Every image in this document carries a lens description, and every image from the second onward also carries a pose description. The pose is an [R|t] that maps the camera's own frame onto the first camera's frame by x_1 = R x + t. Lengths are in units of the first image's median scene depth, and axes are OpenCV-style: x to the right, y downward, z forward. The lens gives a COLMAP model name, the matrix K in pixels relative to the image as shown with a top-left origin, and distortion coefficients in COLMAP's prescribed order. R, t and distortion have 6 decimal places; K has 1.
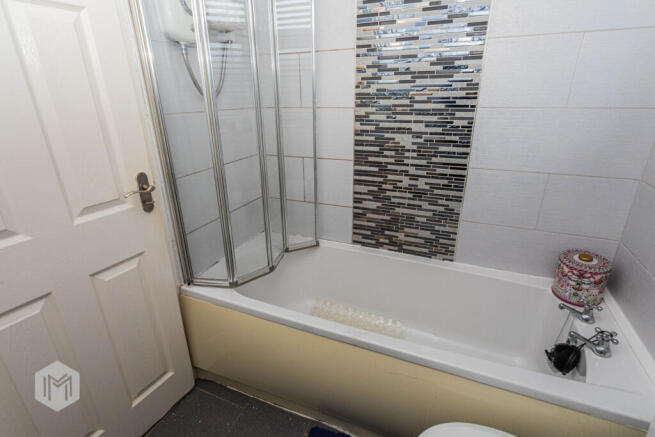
lens RADIAL K [[310.5, 0, 327.7], [0, 310.5, 221.6], [0, 0, 1]] dist [0.003693, 0.000495]
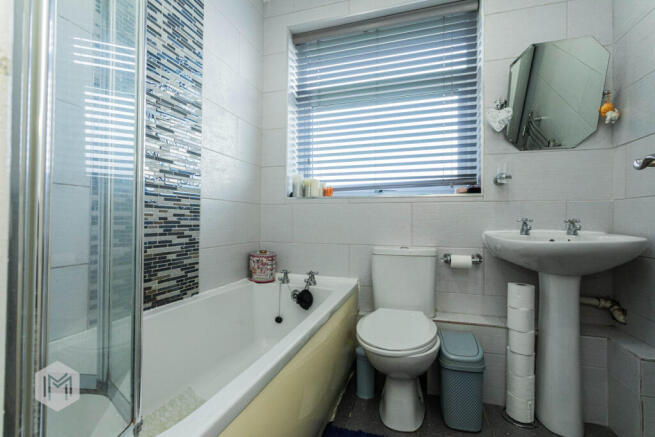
lens RADIAL K [[310.5, 0, 325.4], [0, 310.5, 215.8], [0, 0, 1]] dist [0.003693, 0.000495]
pose [[-0.068101, 0.008720, 0.997640, -0.625266], [0.355441, 0.934560, 0.016094, 0.025521], [-0.932215, 0.355698, -0.066744, 0.617780]]
